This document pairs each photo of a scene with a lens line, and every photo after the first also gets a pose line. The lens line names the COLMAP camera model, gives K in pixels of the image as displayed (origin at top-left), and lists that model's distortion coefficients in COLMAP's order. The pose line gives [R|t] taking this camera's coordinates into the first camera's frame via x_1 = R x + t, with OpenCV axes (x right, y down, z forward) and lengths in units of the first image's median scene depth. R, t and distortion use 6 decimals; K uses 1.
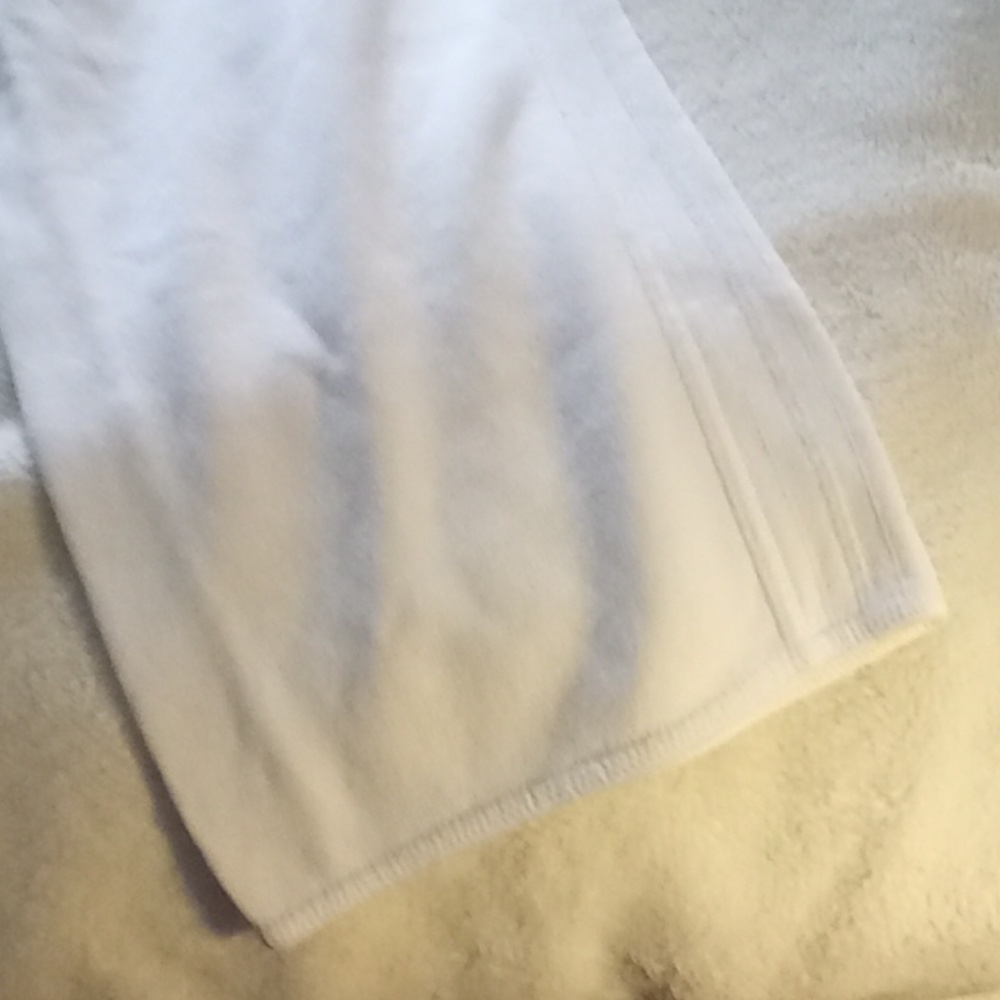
lens RADIAL K [[1367.2, 0, 500.0], [0, 1367.2, 500.0], [0, 0, 1]] dist [0.015702, -0.032894]
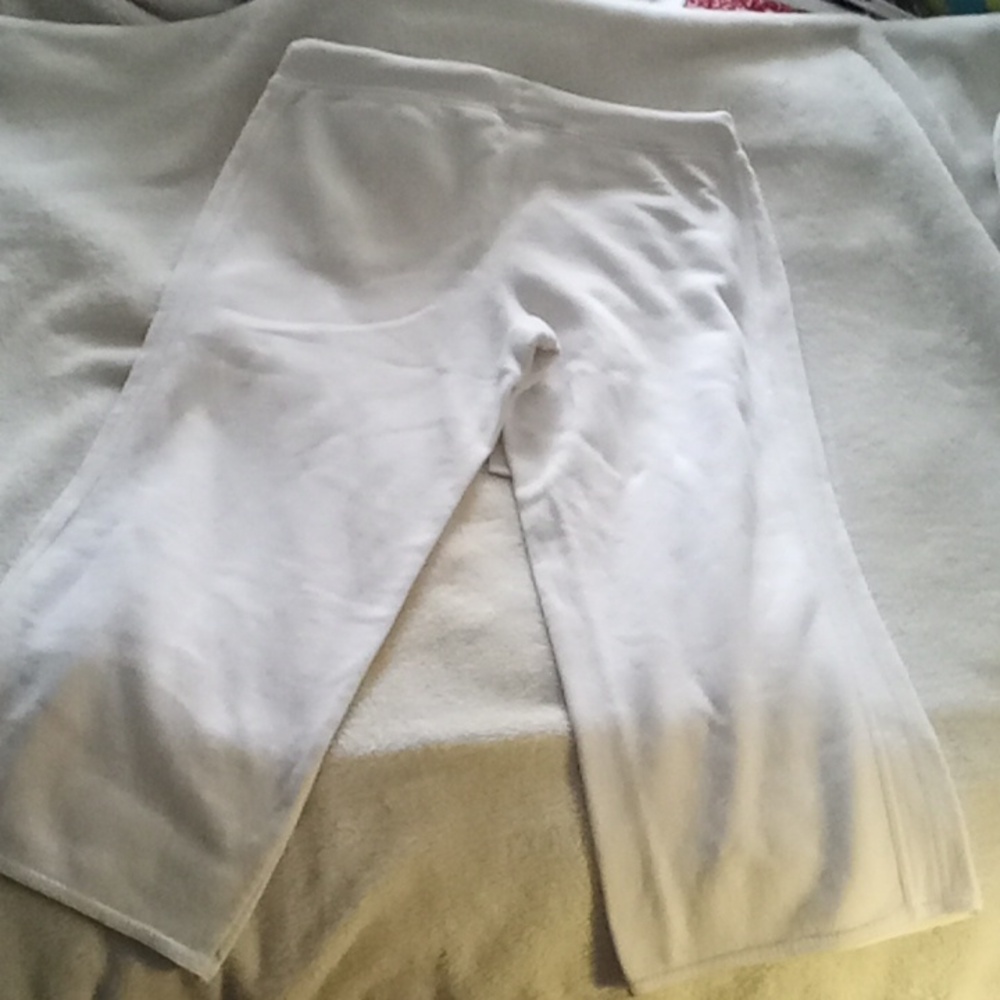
lens RADIAL K [[1367.2, 0, 500.0], [0, 1367.2, 500.0], [0, 0, 1]] dist [0.015702, -0.032894]
pose [[0.967641, 0.252147, 0.009601, -0.554485], [-0.244230, 0.945466, -0.215514, 0.117893], [-0.063418, 0.206195, 0.976454, -1.108551]]
